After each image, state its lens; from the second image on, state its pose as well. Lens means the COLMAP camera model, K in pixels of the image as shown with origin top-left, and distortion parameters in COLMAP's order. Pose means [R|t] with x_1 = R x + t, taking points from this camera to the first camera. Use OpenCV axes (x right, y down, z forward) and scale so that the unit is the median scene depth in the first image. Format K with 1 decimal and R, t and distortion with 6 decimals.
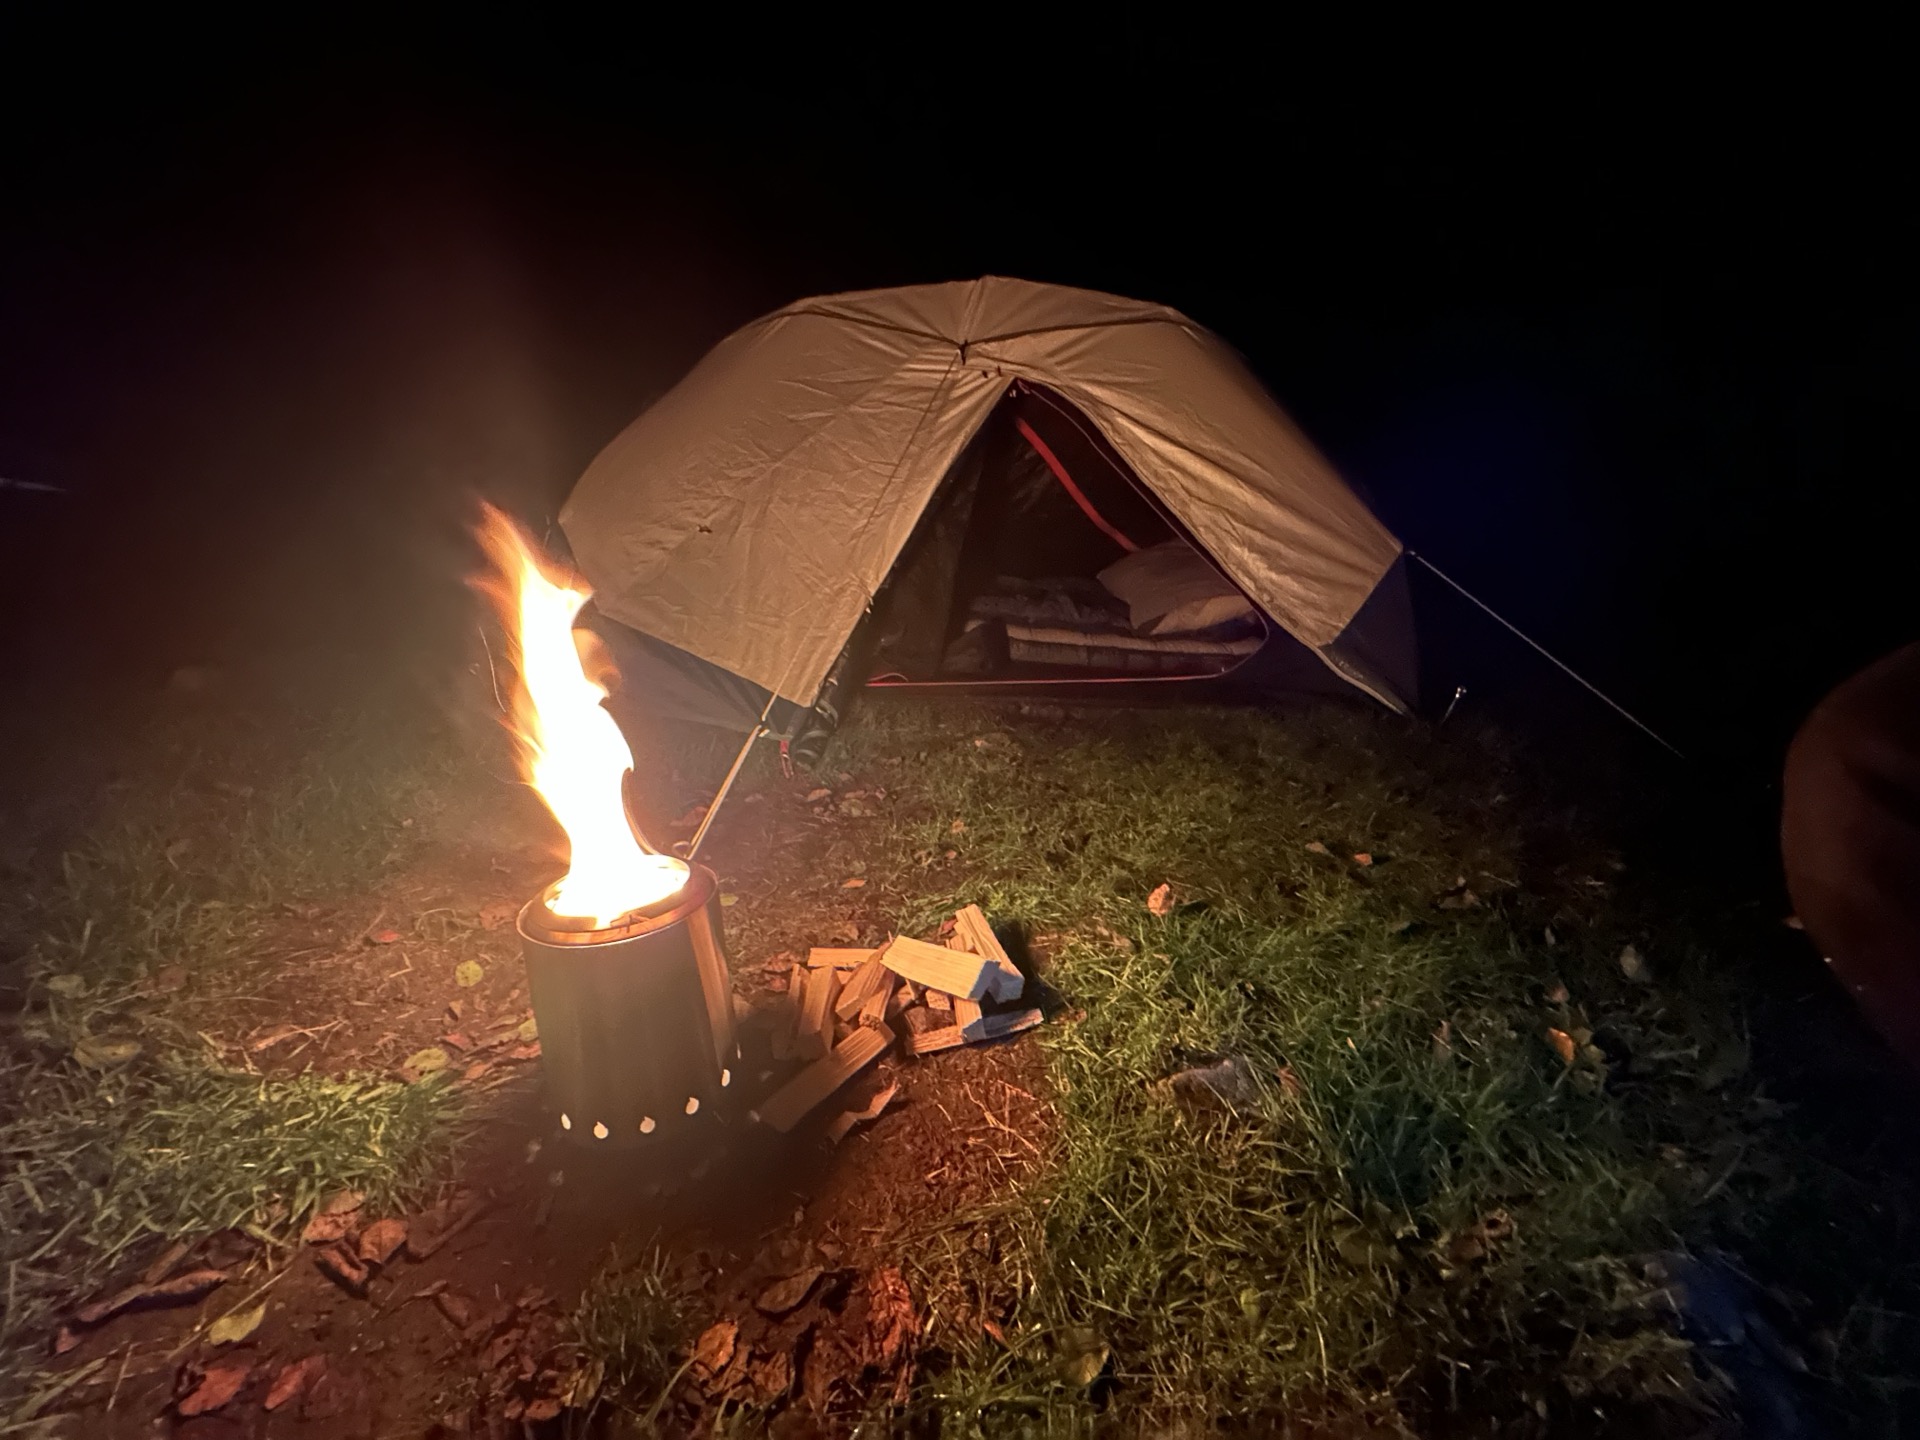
lens RADIAL K [[765.8, 0, 961.0], [0, 765.8, 713.4], [0, 0, 1]] dist [-0.001152, 0.000124]
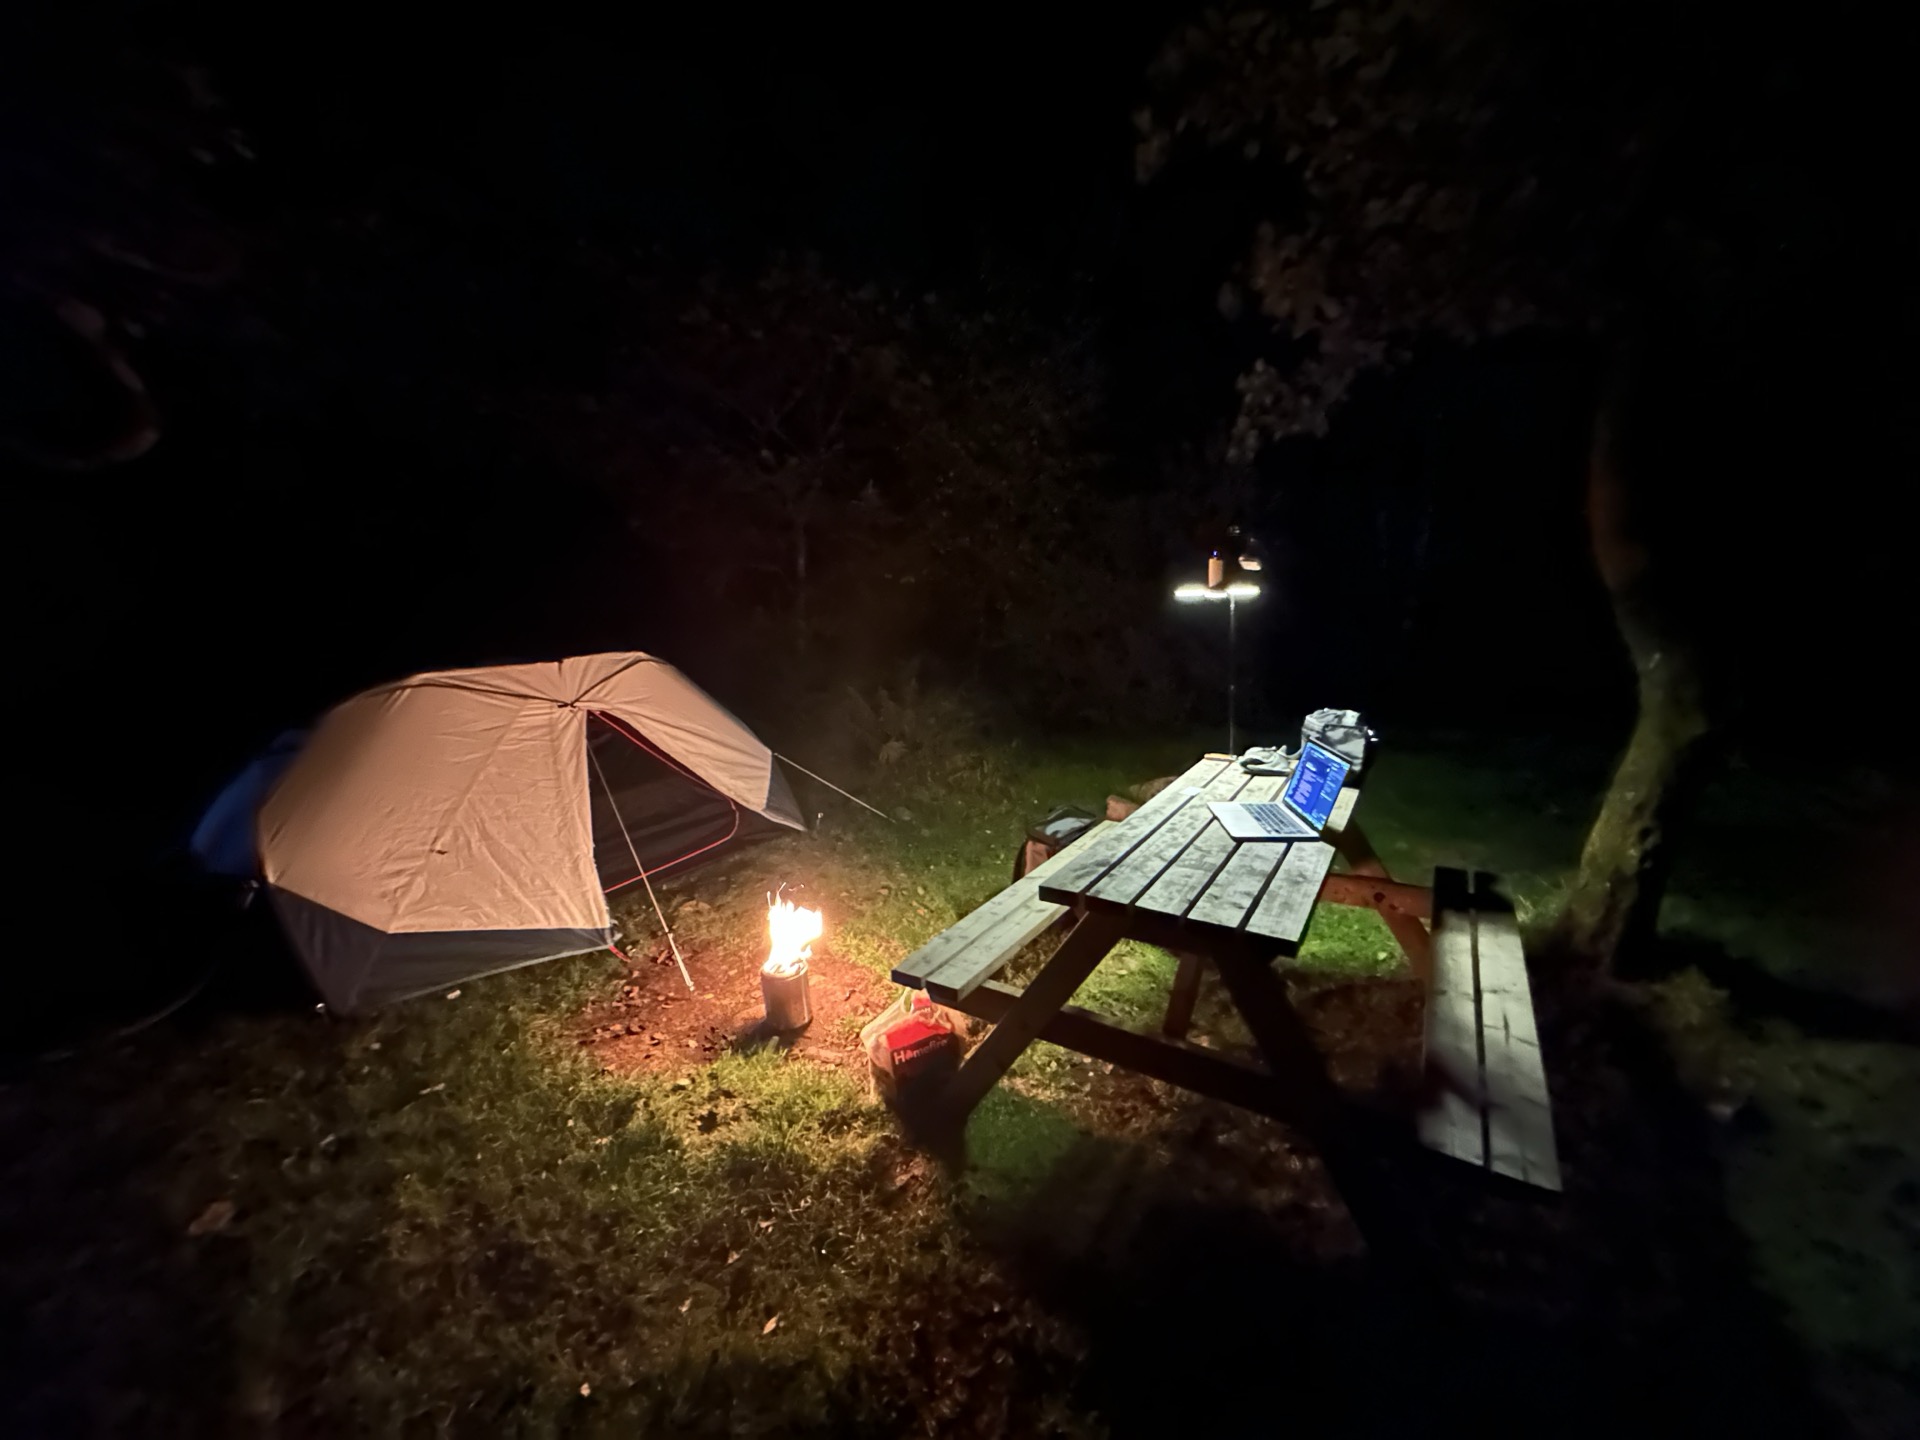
lens RADIAL K [[765.8, 0, 949.0], [0, 765.8, 723.7], [0, 0, 1]] dist [-0.001152, 0.000124]
pose [[0.545864, -0.180983, 0.818094, -0.868263], [0.276436, 0.960623, 0.028065, -0.224790], [-0.790958, 0.210831, 0.574400, -0.599101]]
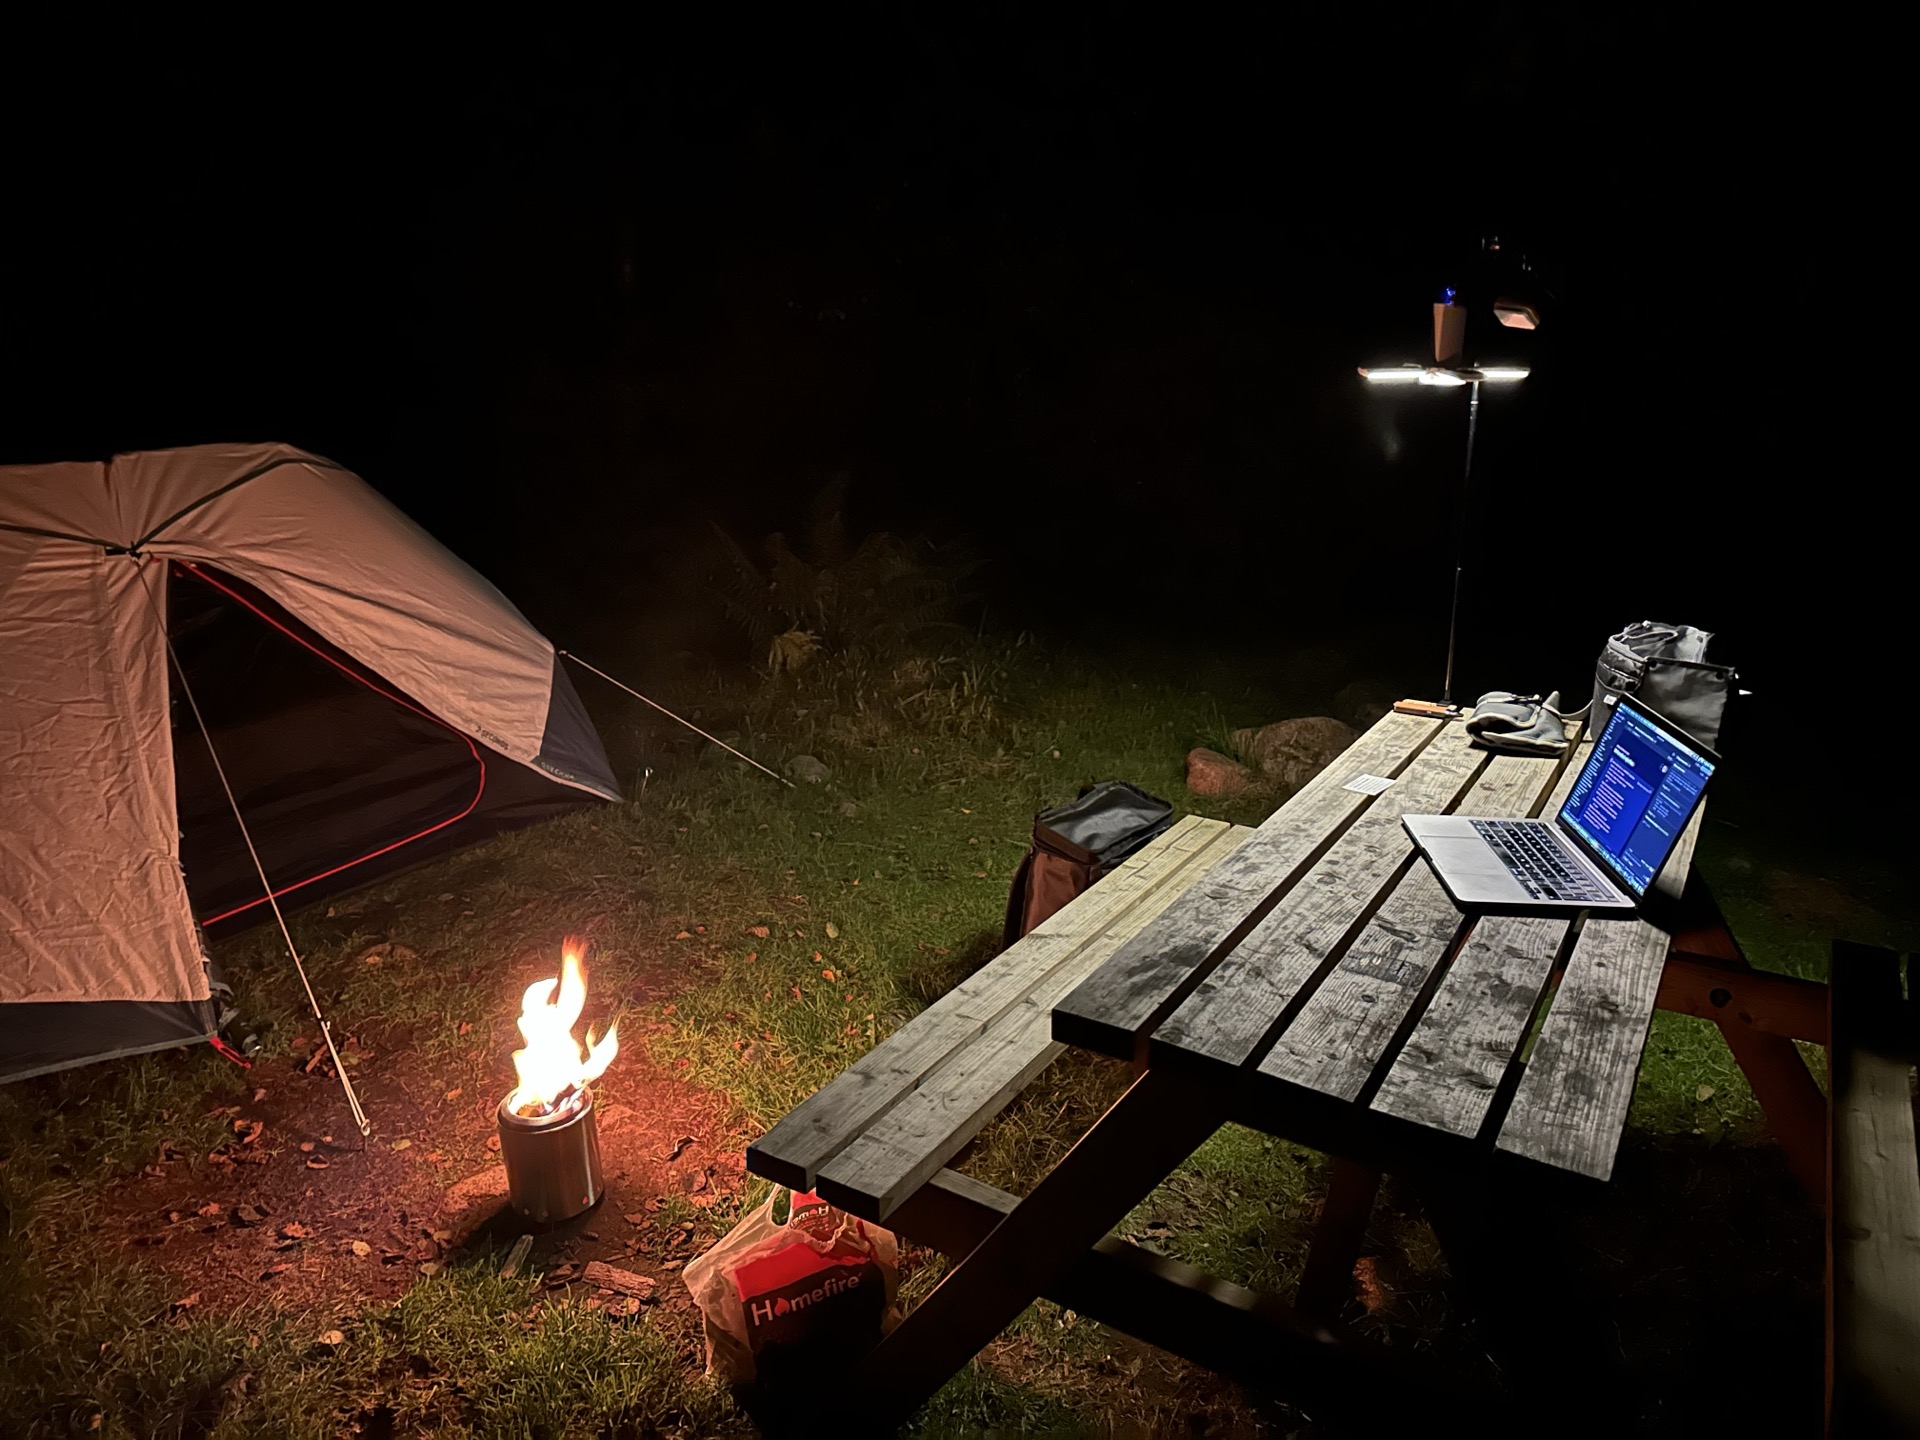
lens RADIAL K [[1370.9, 0, 962.9], [0, 1370.9, 727.3], [0, 0, 1]] dist [0.026913, -0.034914]
pose [[0.518985, -0.252914, 0.816510, -0.750404], [0.246136, 0.958984, 0.140597, -0.248584], [-0.818579, 0.128005, 0.559949, -0.546148]]
